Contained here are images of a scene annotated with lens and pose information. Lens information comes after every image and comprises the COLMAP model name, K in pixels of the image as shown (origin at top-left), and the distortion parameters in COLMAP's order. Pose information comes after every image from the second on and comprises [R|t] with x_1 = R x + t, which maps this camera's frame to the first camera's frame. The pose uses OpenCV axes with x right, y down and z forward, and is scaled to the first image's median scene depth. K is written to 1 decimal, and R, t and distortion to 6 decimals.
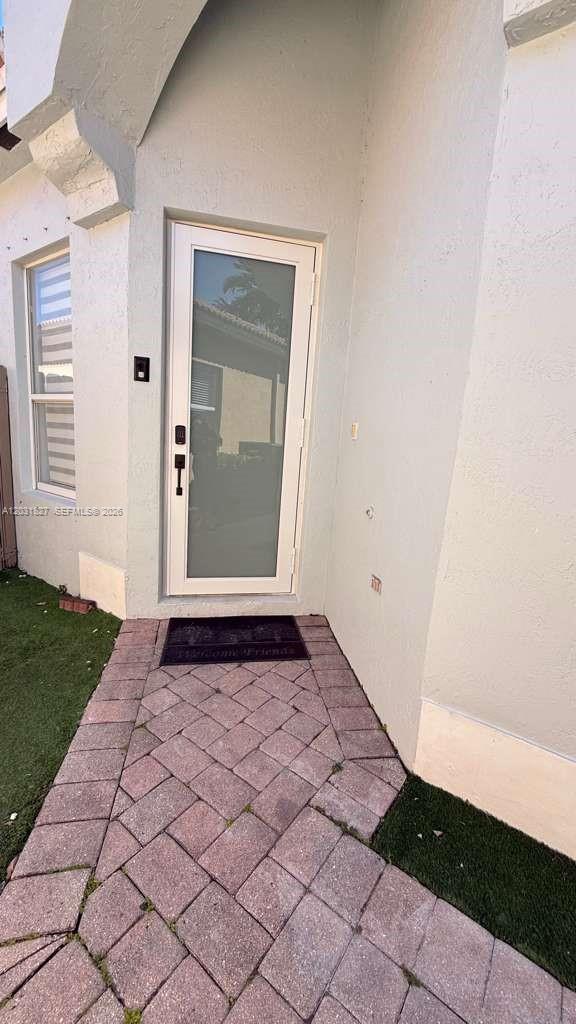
lens RADIAL K [[407.3, 0, 288.3], [0, 407.3, 513.2], [0, 0, 1]] dist [0.002561, 0.000569]
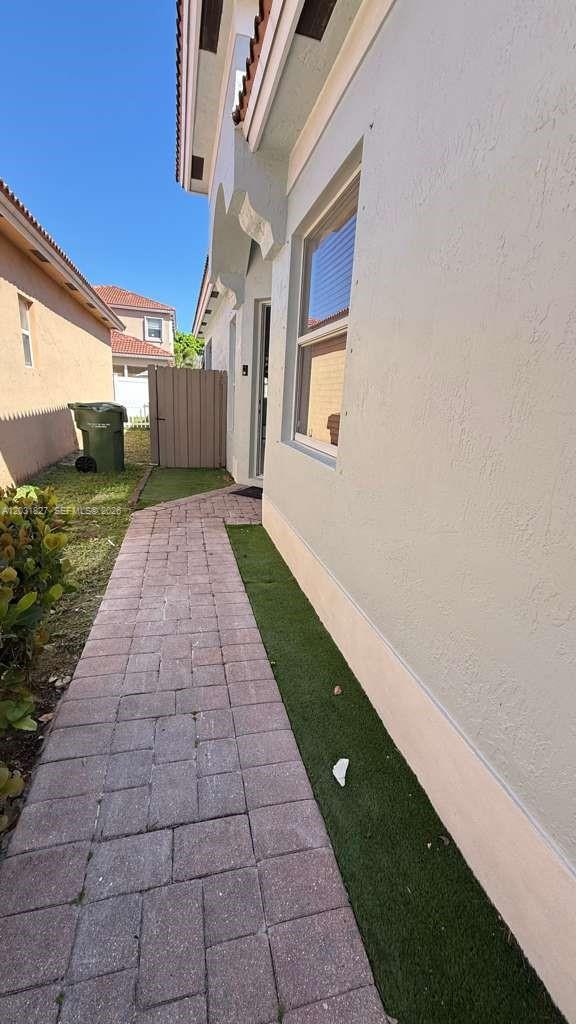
lens RADIAL K [[407.3, 0, 286.6], [0, 407.3, 510.5], [0, 0, 1]] dist [0.002561, 0.000569]
pose [[0.762241, 0.141405, -0.631659, 2.243890], [-0.113987, 0.989920, 0.084056, 0.339117], [0.637177, 0.007930, 0.770676, -1.001798]]
